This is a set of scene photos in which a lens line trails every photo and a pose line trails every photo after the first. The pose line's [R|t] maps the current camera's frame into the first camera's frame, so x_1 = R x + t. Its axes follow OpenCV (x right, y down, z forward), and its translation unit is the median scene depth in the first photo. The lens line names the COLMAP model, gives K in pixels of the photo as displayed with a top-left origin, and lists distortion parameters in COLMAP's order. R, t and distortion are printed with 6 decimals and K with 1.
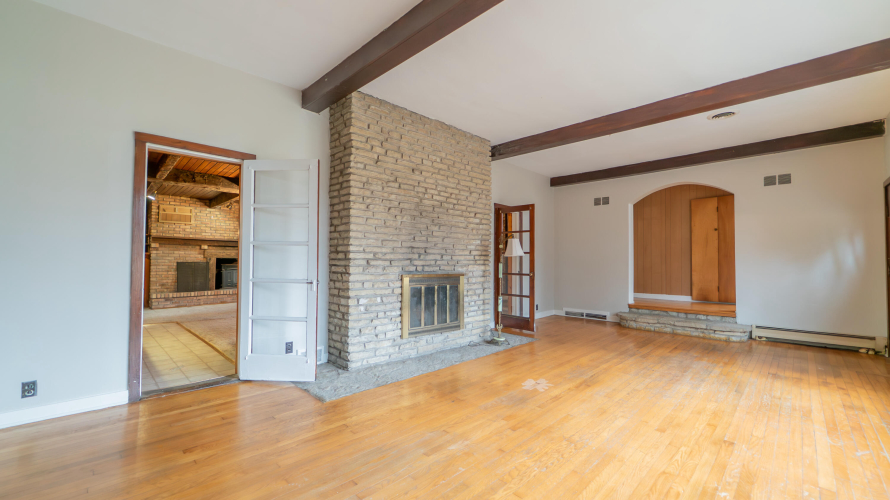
lens RADIAL K [[353.9, 0, 447.8], [0, 353.9, 251.9], [0, 0, 1]] dist [-0.001246, -0.000336]
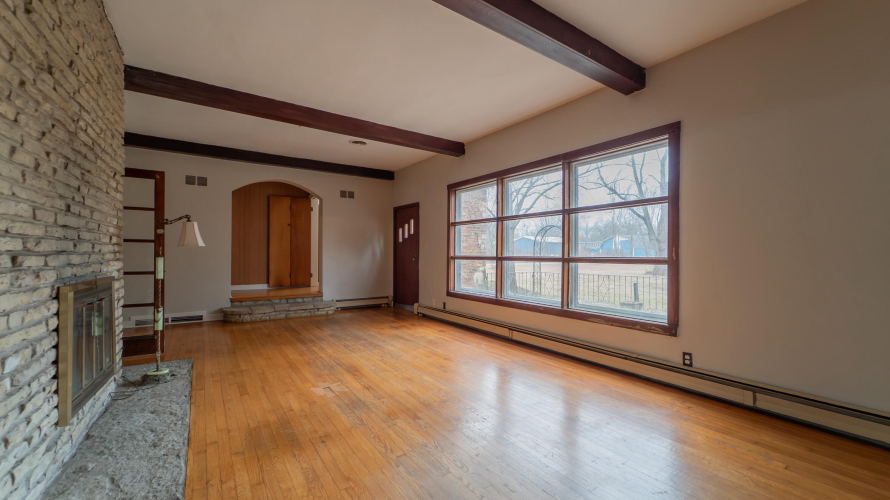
lens RADIAL K [[353.9, 0, 447.8], [0, 353.9, 251.9], [0, 0, 1]] dist [-0.001246, -0.000336]
pose [[0.186448, -0.002006, 0.982463, -0.480766], [-0.029750, 0.999528, 0.007687, 0.002134], [-0.982014, -0.030662, 0.186301, 0.432865]]
